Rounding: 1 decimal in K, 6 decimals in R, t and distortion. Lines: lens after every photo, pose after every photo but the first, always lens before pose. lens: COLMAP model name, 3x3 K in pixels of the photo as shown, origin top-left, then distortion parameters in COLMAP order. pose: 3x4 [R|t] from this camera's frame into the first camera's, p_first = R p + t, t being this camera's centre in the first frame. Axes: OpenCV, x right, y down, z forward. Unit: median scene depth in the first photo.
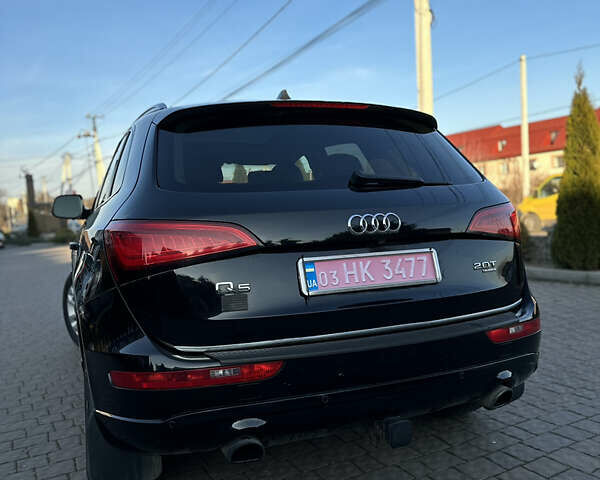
lens RADIAL K [[548.2, 0, 300.0], [0, 548.2, 240.0], [0, 0, 1]] dist [0.142879, -0.243735]
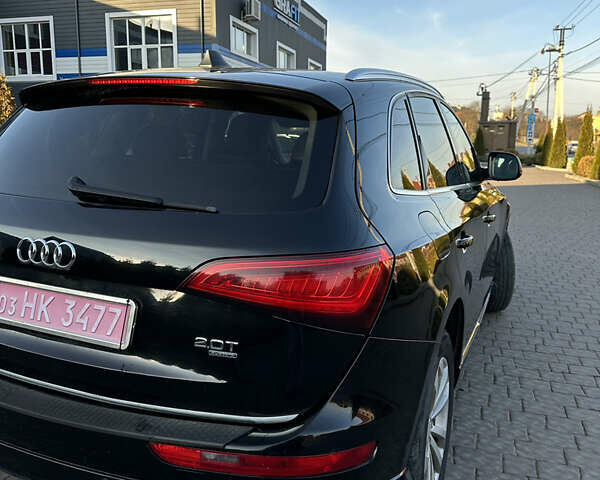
lens RADIAL K [[548.2, 0, 300.0], [0, 548.2, 240.0], [0, 0, 1]] dist [0.142879, -0.243735]
pose [[0.705846, 0.201695, -0.679044, 0.684789], [-0.102116, 0.977566, 0.184218, -0.170658], [0.700966, -0.060688, 0.710607, 0.518400]]
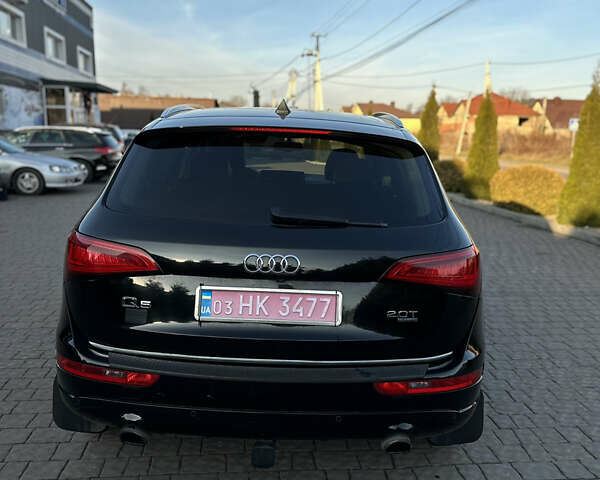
lens RADIAL K [[548.2, 0, 300.0], [0, 548.2, 240.0], [0, 0, 1]] dist [0.142879, -0.243735]
pose [[0.925152, 0.151172, -0.348197, 0.407869], [-0.102449, 0.982678, 0.154432, -0.181637], [0.365511, -0.107200, 0.924613, 0.037648]]
